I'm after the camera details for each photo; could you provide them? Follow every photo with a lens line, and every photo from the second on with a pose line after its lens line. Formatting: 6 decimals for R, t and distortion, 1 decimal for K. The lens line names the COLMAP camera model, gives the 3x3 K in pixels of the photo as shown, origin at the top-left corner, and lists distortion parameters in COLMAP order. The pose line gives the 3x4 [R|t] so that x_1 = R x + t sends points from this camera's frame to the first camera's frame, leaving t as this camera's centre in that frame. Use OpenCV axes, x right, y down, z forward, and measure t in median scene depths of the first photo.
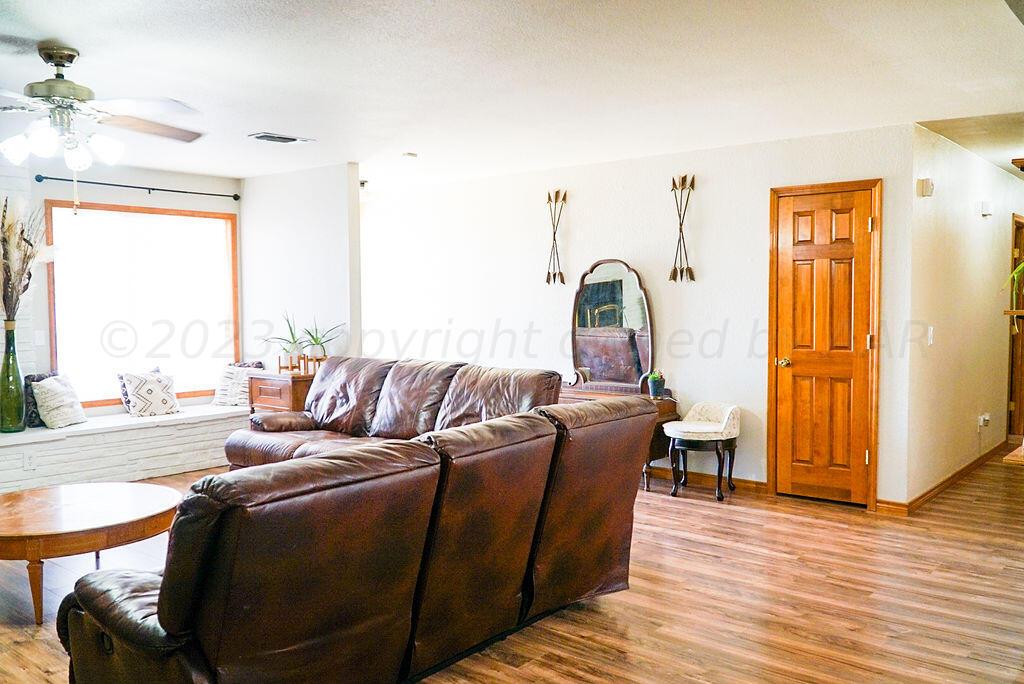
lens RADIAL K [[790.2, 0, 516.8], [0, 790.2, 336.5], [0, 0, 1]] dist [0.046188, -0.054769]
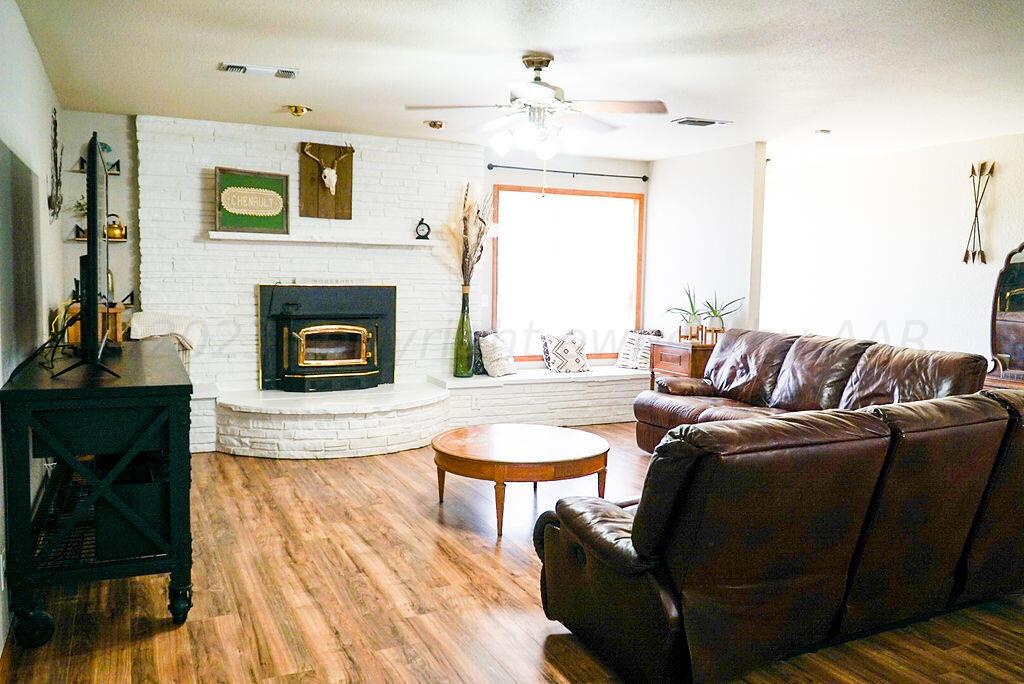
lens RADIAL K [[790.2, 0, 516.8], [0, 790.2, 336.5], [0, 0, 1]] dist [0.046188, -0.054769]
pose [[0.930757, 0.053215, -0.361746, -0.122638], [-0.043128, 0.998424, 0.035910, 0.010656], [0.363087, -0.017822, 0.931585, -0.088221]]
